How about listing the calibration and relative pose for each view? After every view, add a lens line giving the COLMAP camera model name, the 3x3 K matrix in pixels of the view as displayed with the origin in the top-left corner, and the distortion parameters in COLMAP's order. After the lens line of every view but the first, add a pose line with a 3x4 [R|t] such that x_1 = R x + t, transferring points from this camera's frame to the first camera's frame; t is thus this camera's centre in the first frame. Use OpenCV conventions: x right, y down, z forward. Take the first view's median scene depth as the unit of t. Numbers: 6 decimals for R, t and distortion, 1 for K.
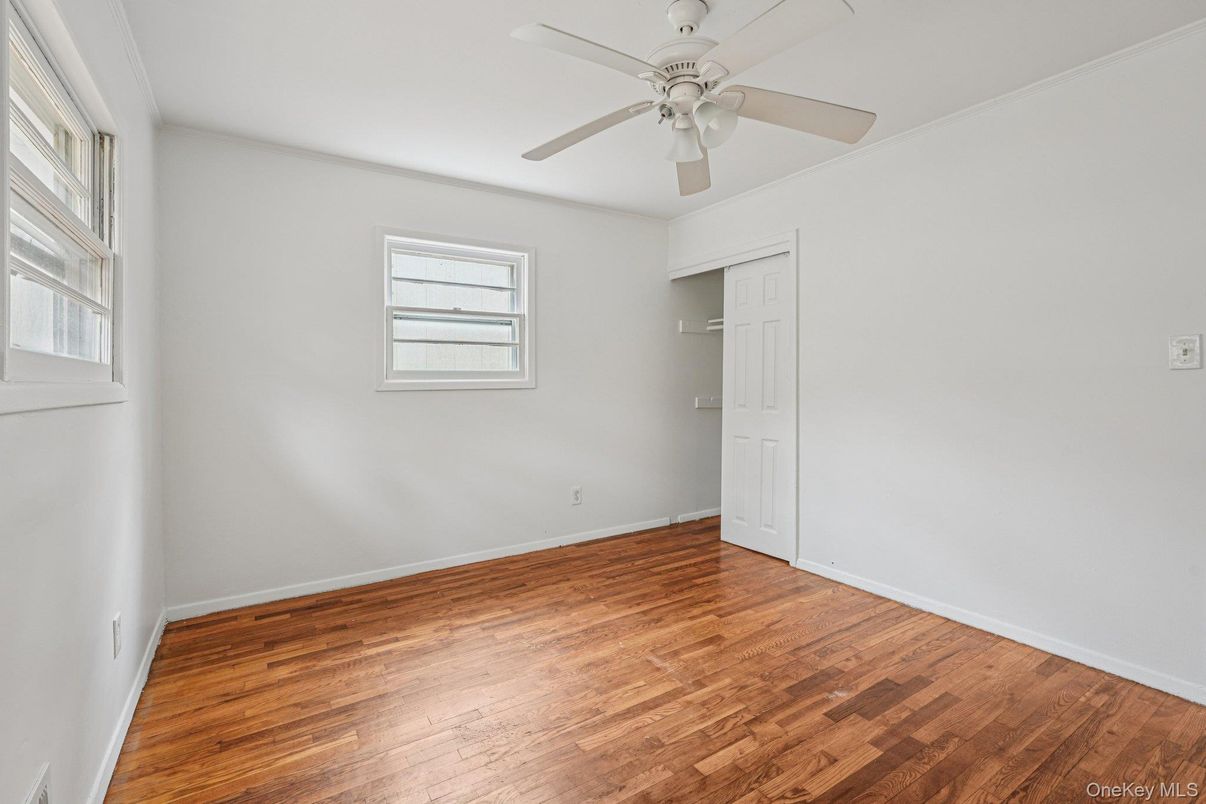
lens RADIAL K [[540.7, 0, 603.3], [0, 540.7, 394.1], [0, 0, 1]] dist [-0.015131, 0.008941]
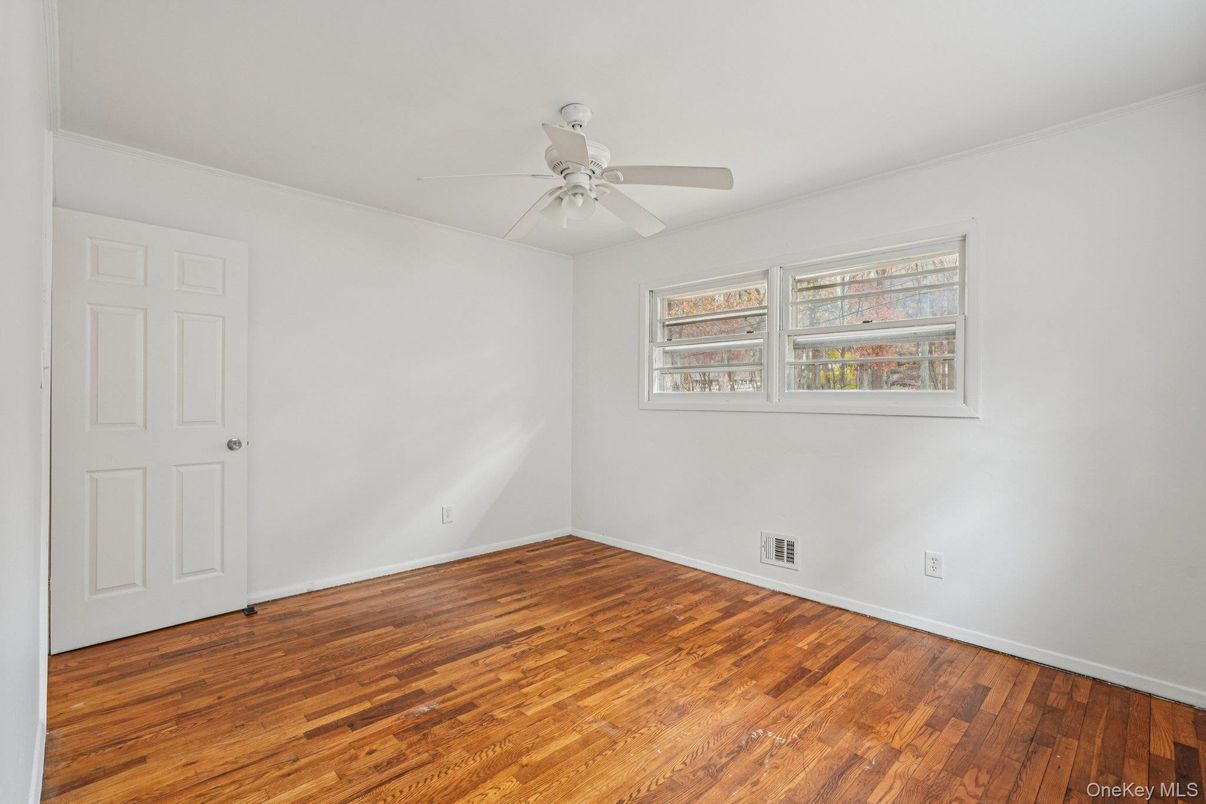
lens RADIAL K [[540.7, 0, 603.3], [0, 540.7, 394.1], [0, 0, 1]] dist [-0.015131, 0.008941]
pose [[-0.980996, -0.004288, -0.193982, 0.264897], [-0.006477, 0.999922, 0.010654, -0.045183], [0.193921, 0.011708, -0.980947, 1.780911]]
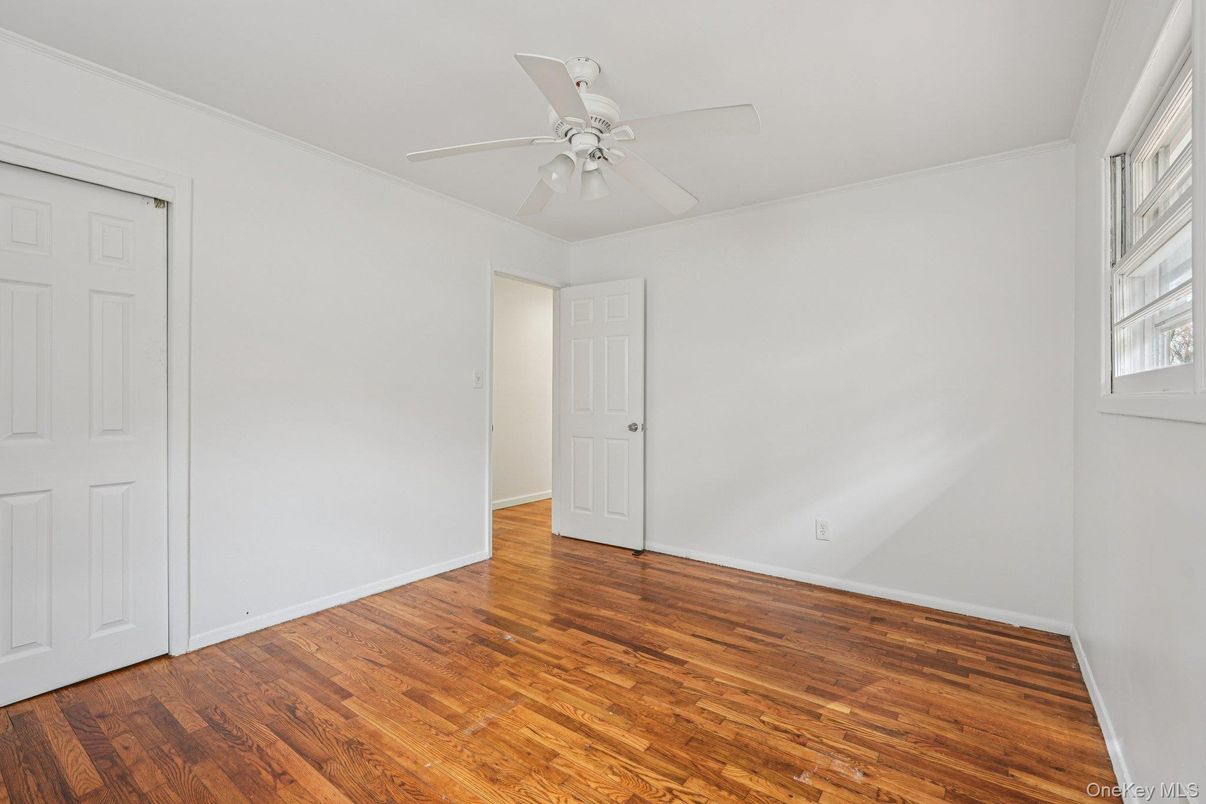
lens RADIAL K [[540.7, 0, 603.3], [0, 540.7, 394.1], [0, 0, 1]] dist [-0.015131, 0.008941]
pose [[-0.353596, 0.004750, 0.935386, -0.728812], [0.015383, 0.999881, 0.000738, -0.015920], [-0.935272, 0.014650, -0.353627, 1.067157]]
